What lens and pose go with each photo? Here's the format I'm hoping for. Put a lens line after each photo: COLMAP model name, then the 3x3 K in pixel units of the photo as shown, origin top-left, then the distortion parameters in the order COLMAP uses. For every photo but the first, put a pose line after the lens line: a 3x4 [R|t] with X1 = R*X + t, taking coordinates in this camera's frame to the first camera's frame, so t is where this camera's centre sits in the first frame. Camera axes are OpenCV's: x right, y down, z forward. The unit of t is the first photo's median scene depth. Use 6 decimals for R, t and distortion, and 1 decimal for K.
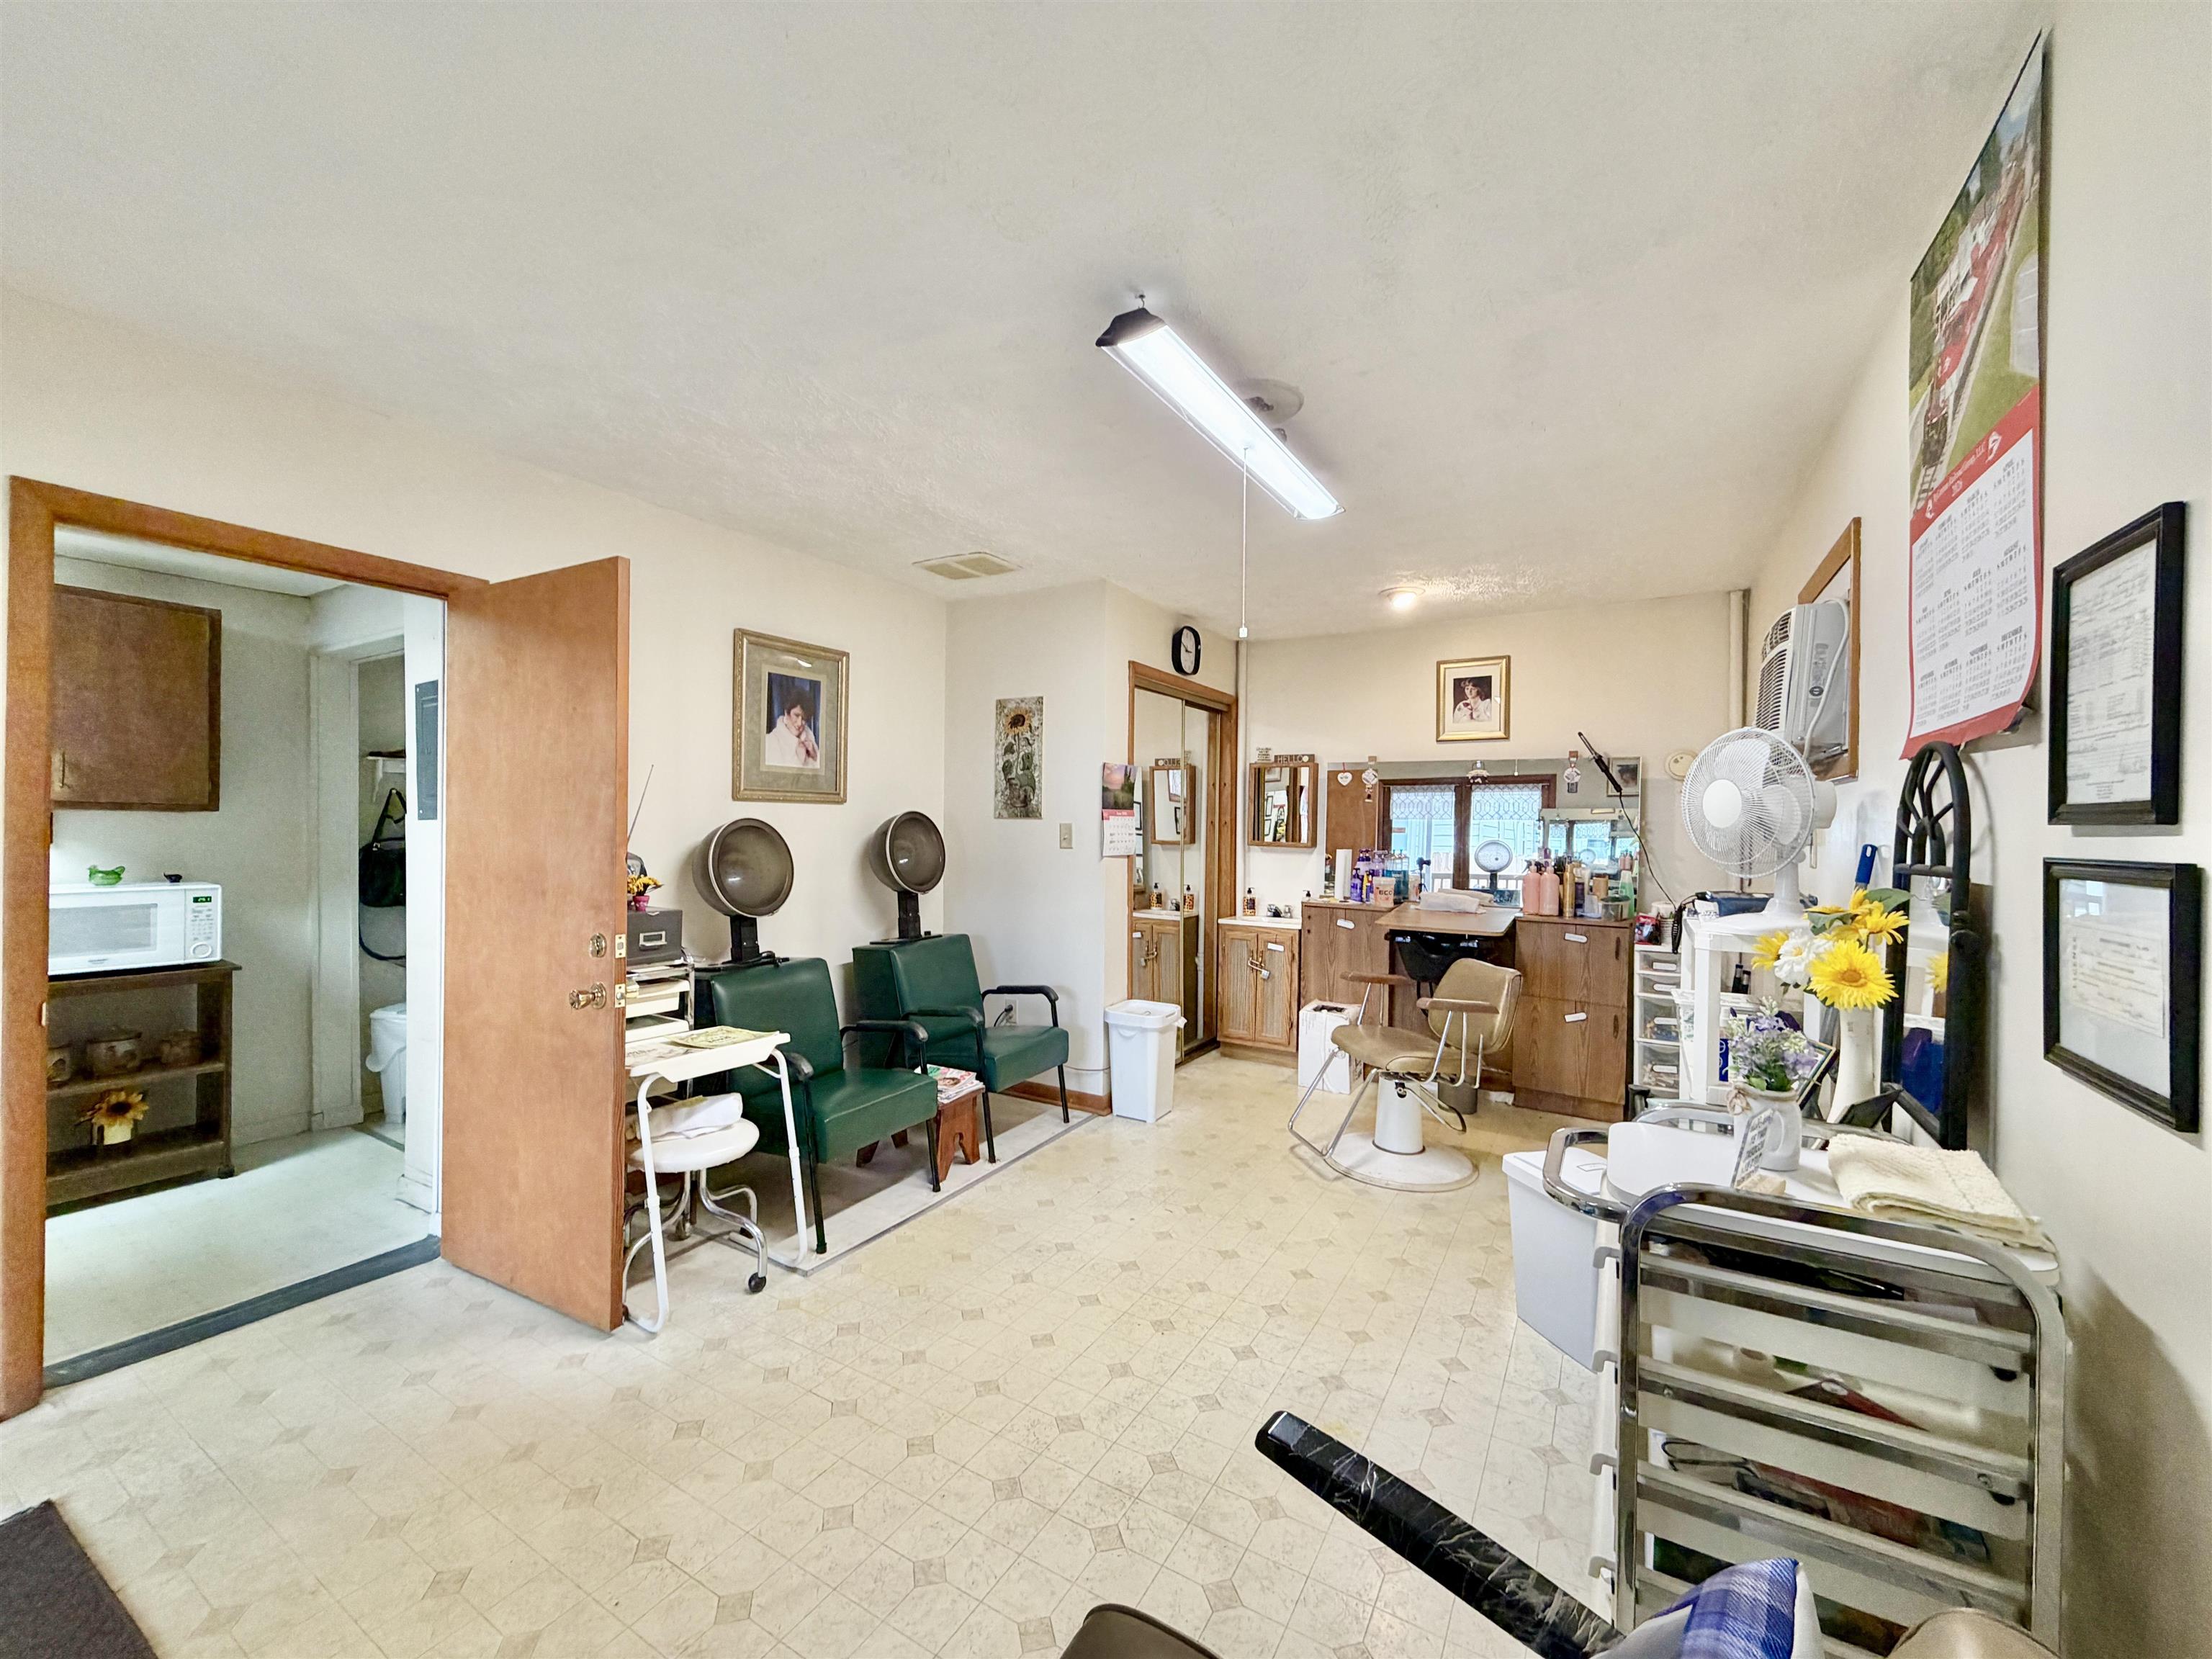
lens RADIAL K [[878.0, 0, 1098.4], [0, 878.0, 830.4], [0, 0, 1]] dist [-0.001546, -0.000224]
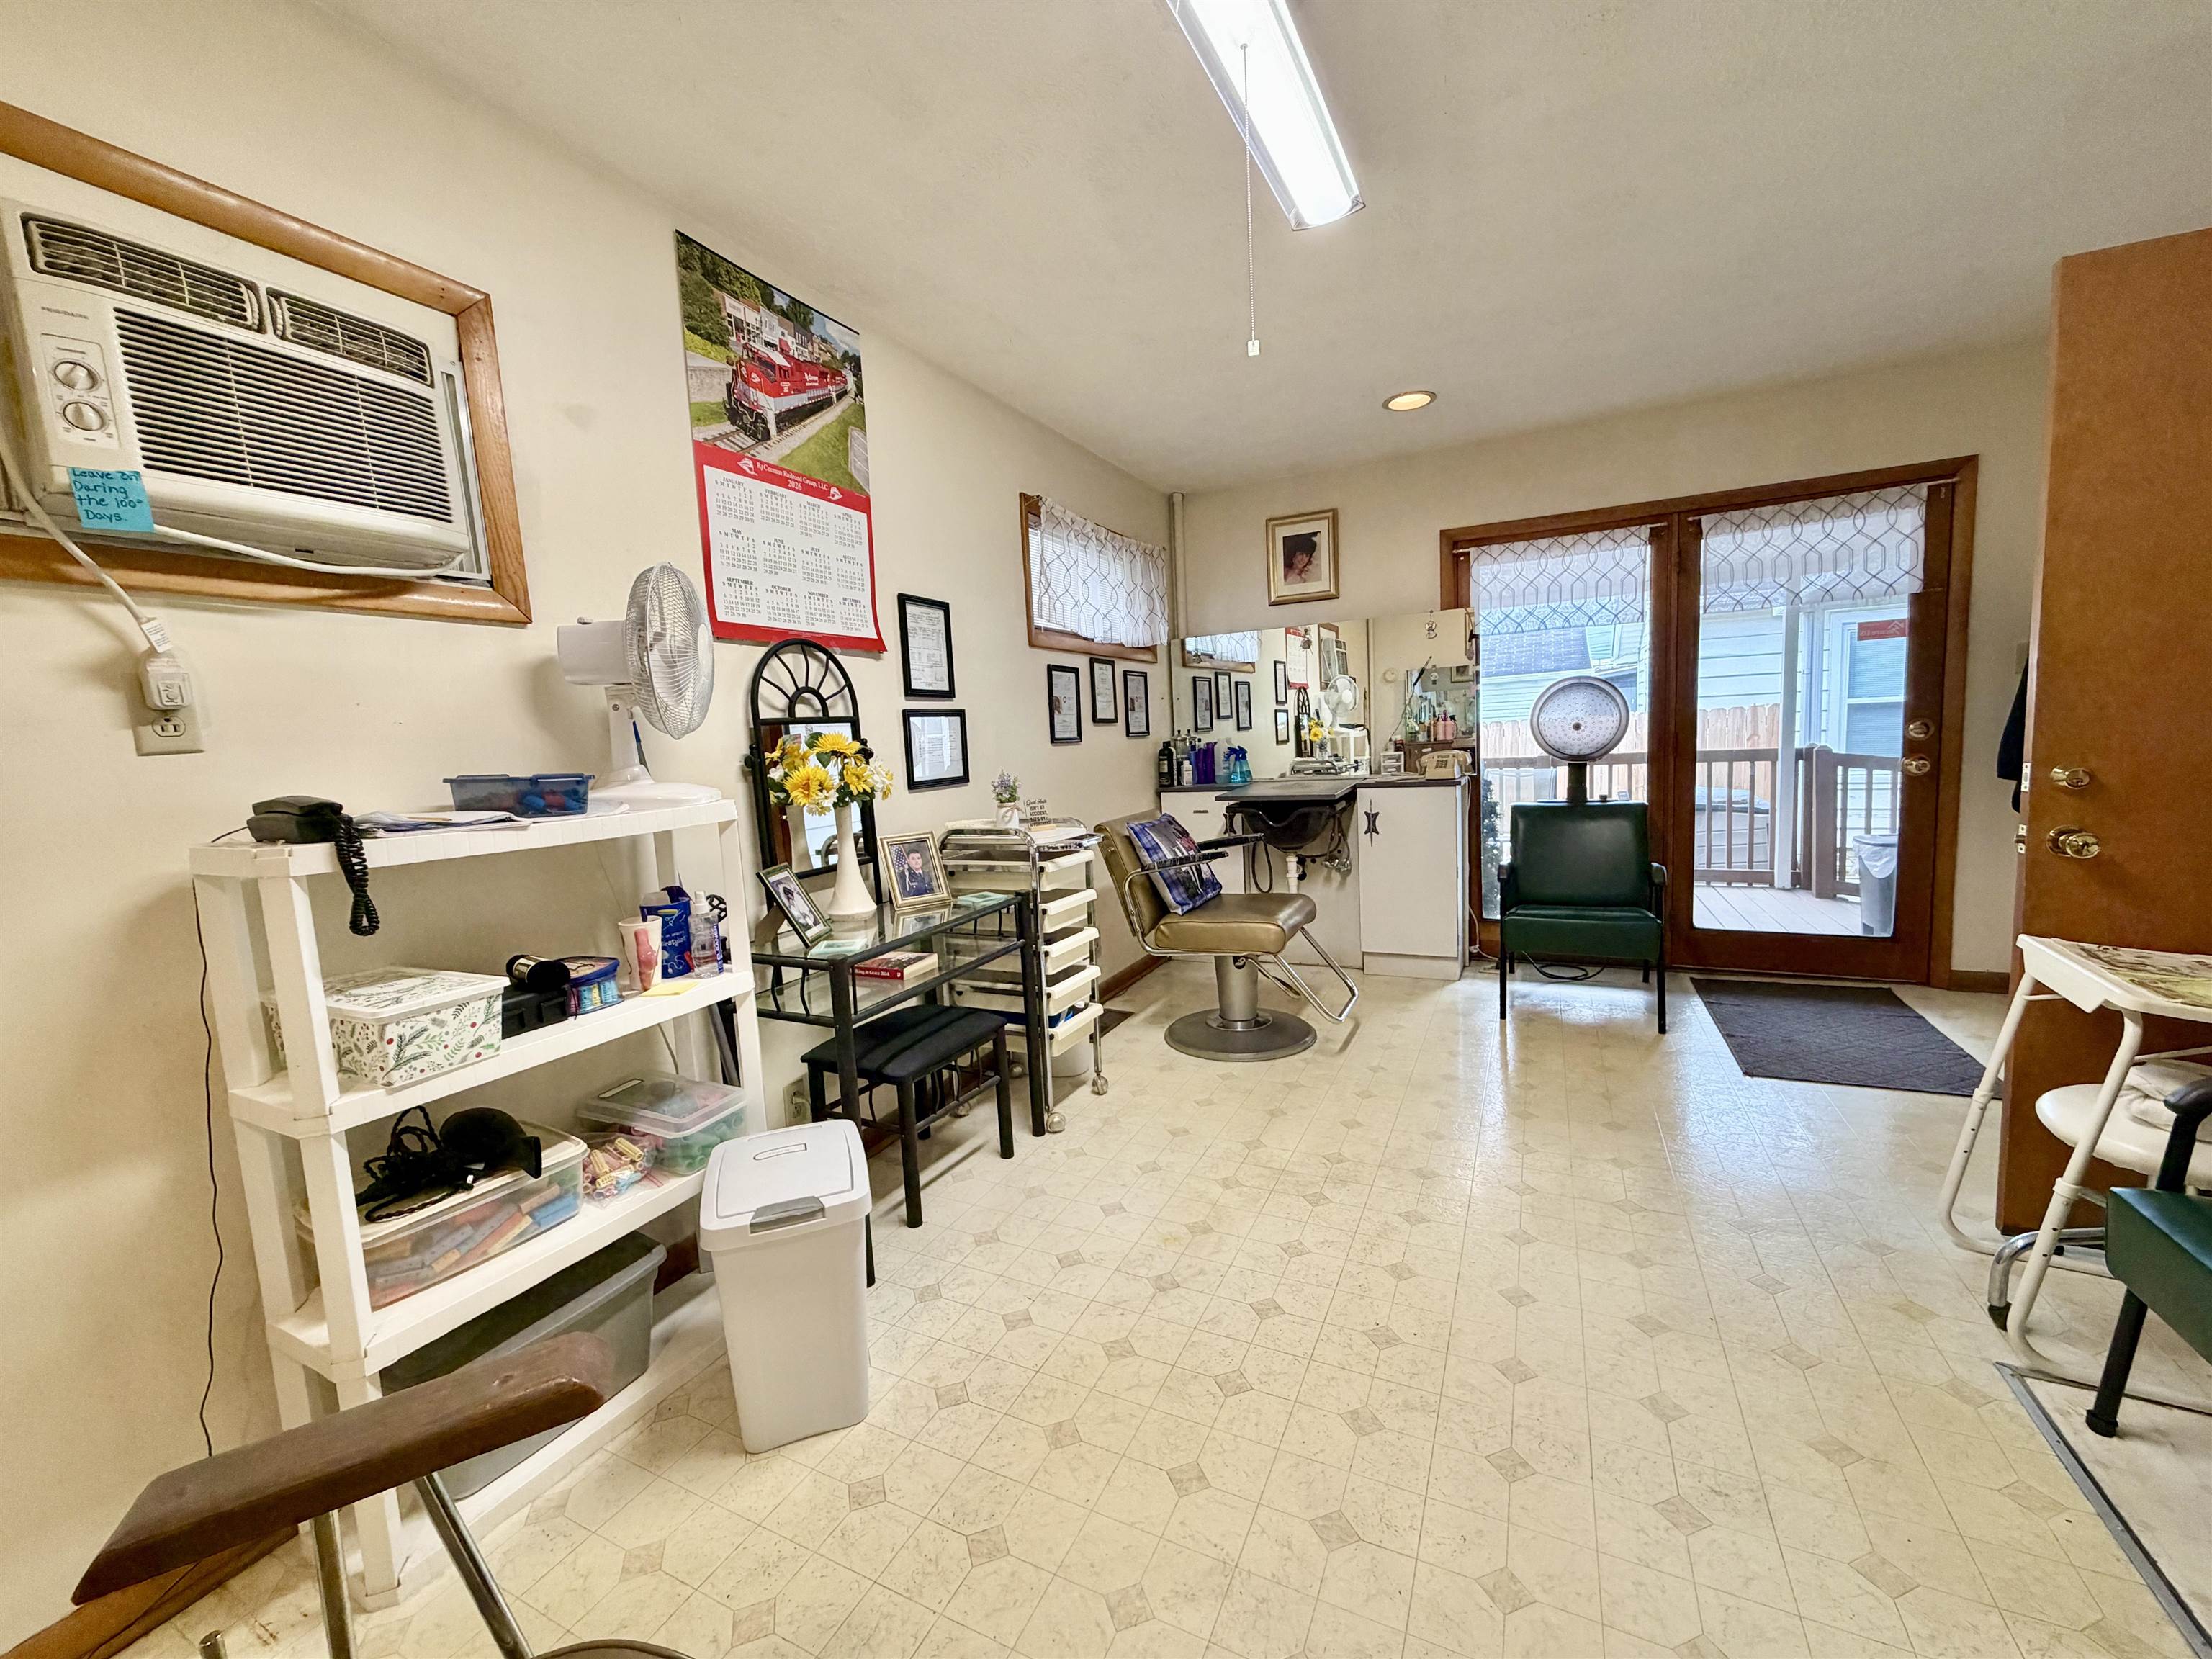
lens RADIAL K [[878.0, 0, 1105.2], [0, 878.0, 830.8], [0, 0, 1]] dist [-0.001546, -0.000224]
pose [[-0.995353, 0.051096, -0.081613, 0.194545], [0.041893, 0.992965, 0.110746, 0.032268], [0.086697, 0.106812, -0.990492, 0.943071]]
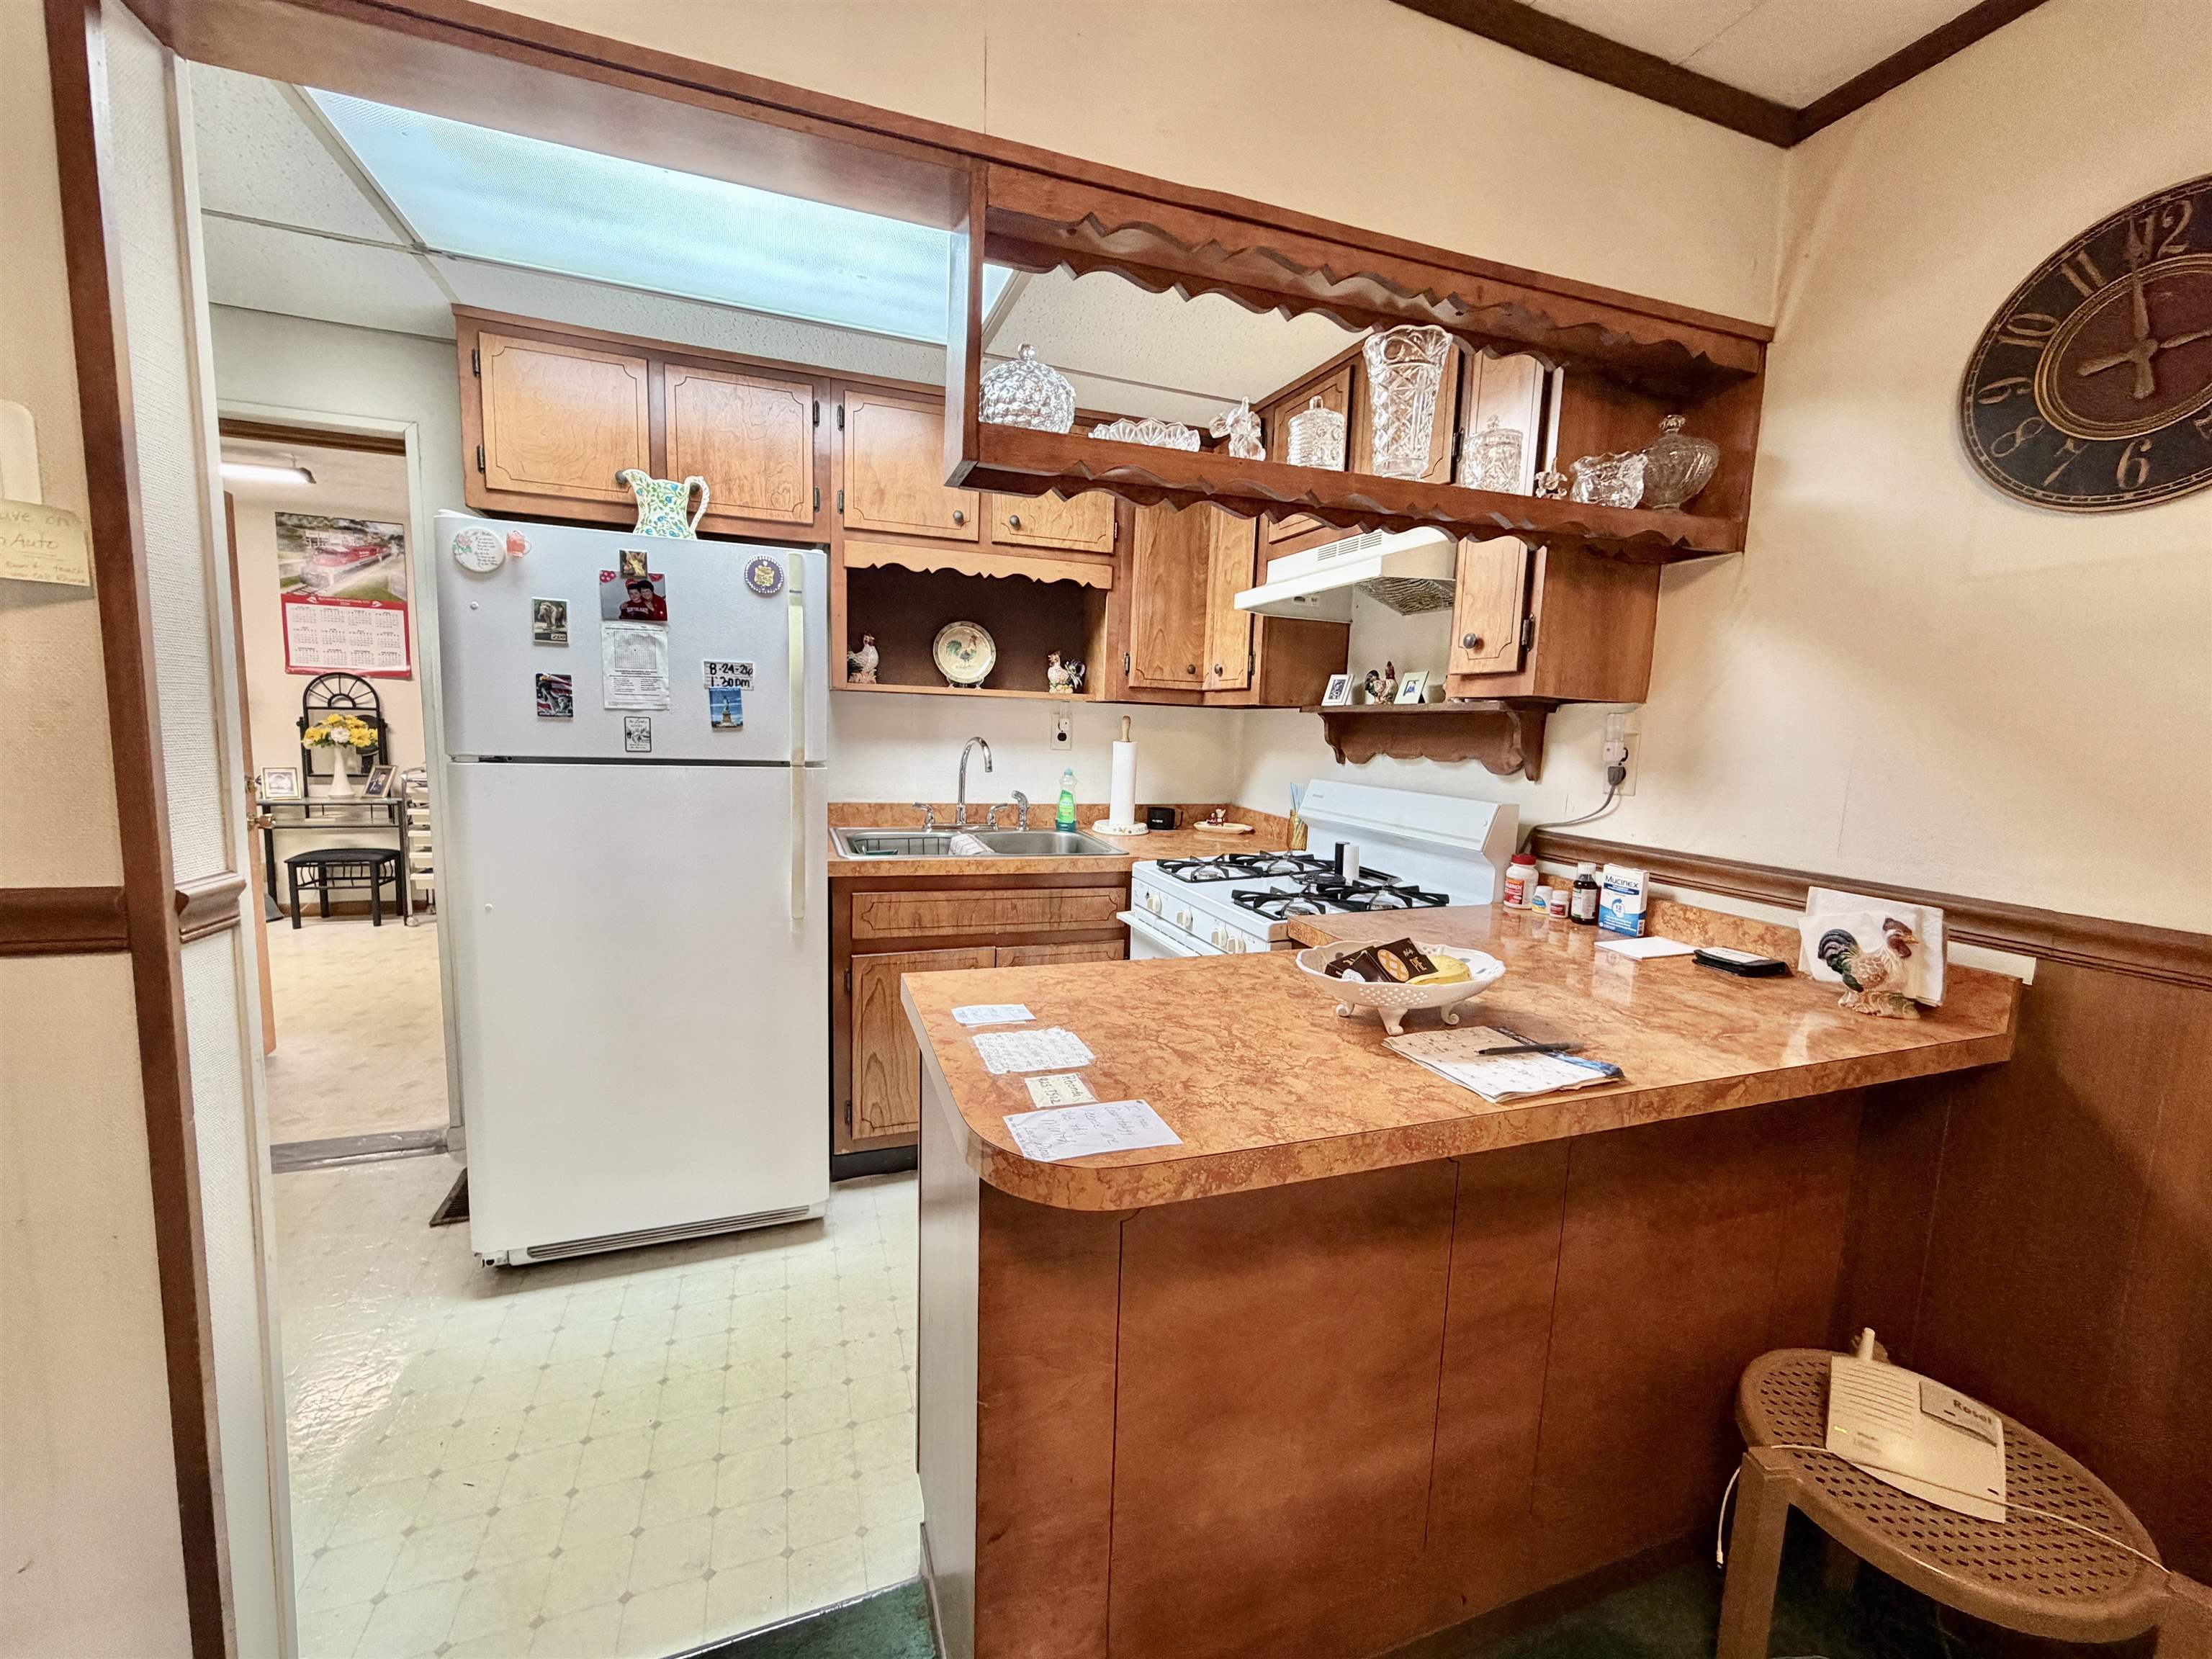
lens RADIAL K [[878.0, 0, 1105.4], [0, 878.0, 831.3], [0, 0, 1]] dist [-0.001546, -0.000224]
pose [[-0.783285, -0.100223, 0.613531, -1.338722], [-0.034488, 0.992404, 0.118084, 0.004679], [-0.620706, 0.071335, -0.780792, 0.674061]]
